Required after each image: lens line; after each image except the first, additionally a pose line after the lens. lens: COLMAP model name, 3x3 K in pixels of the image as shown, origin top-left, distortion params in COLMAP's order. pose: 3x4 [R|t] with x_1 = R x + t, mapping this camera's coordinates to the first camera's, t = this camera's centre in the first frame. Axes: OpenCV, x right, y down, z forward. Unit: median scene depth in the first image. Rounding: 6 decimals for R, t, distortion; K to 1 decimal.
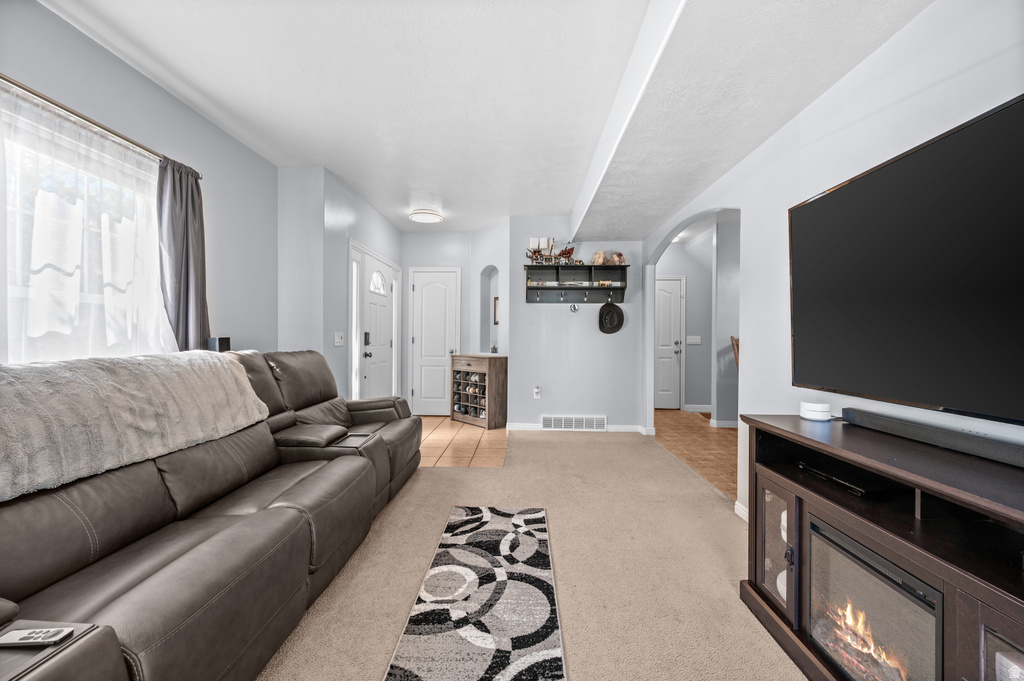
lens RADIAL K [[404.8, 0, 512.7], [0, 404.8, 337.3], [0, 0, 1]] dist [-0.000316, 0.000352]
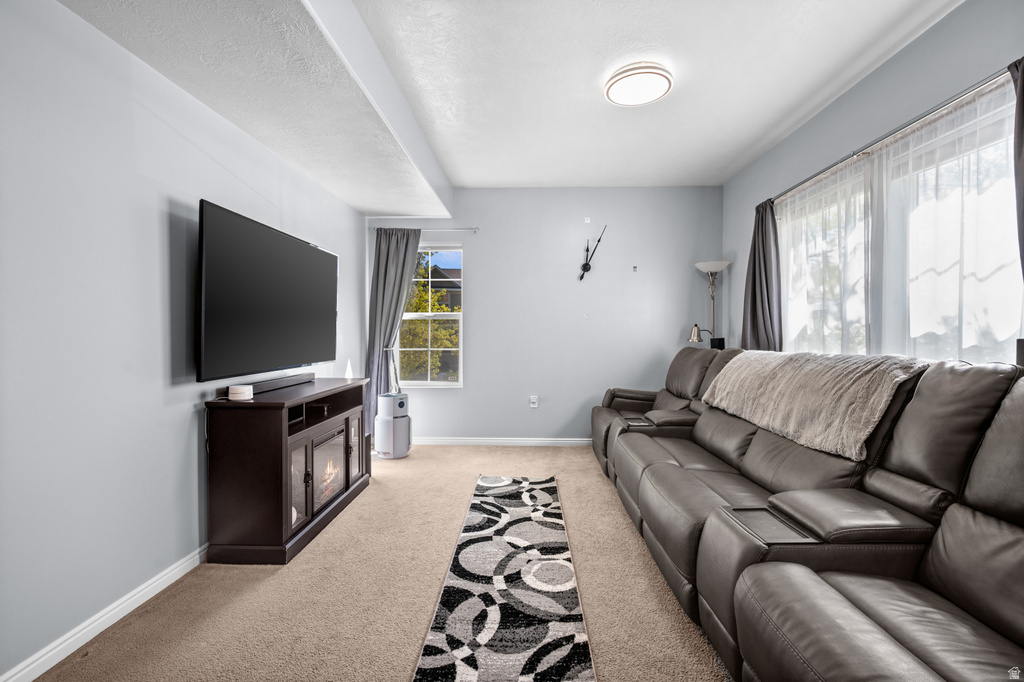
lens RADIAL K [[471.4, 0, 512.2], [0, 471.4, 335.9], [0, 0, 1]] dist [-0.000017, -0.000005]
pose [[-0.999946, -0.007277, 0.007444, -0.060922], [-0.007237, 0.999959, 0.005395, -0.002594], [-0.007483, 0.005341, -0.999958, 2.007973]]
